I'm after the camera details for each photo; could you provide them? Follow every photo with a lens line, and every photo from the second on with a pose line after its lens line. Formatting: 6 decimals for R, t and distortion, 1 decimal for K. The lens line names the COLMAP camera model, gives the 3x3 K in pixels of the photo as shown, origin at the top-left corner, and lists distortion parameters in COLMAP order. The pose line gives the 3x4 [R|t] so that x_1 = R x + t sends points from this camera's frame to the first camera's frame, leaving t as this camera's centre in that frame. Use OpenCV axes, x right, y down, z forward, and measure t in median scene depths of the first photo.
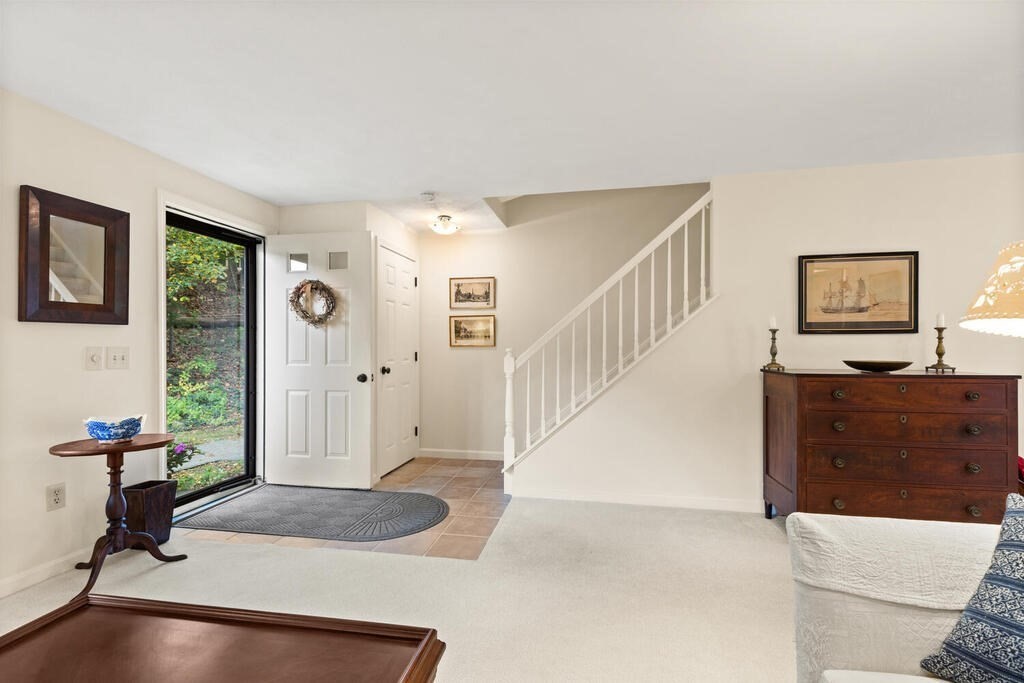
lens RADIAL K [[460.3, 0, 509.7], [0, 460.3, 346.1], [0, 0, 1]] dist [0.016926, -0.000666]
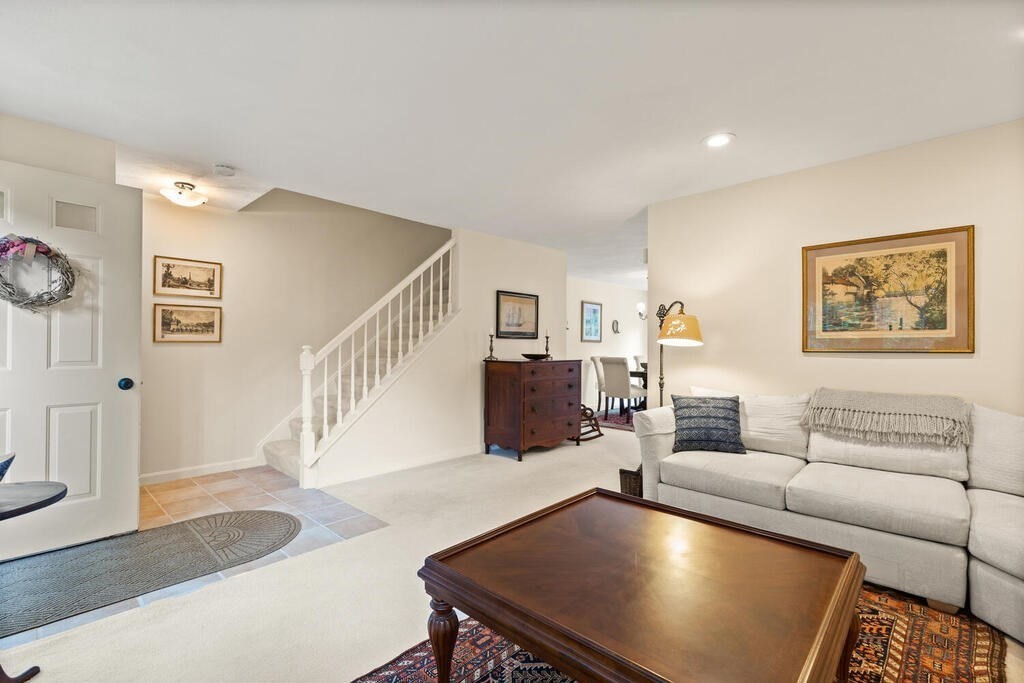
lens RADIAL K [[460.3, 0, 509.7], [0, 460.3, 346.1], [0, 0, 1]] dist [0.016926, -0.000666]
pose [[0.536820, 0.005545, 0.843679, -0.646197], [-0.010781, 0.999942, 0.000288, 0.001172], [-0.843628, -0.009251, 0.536848, 0.079441]]
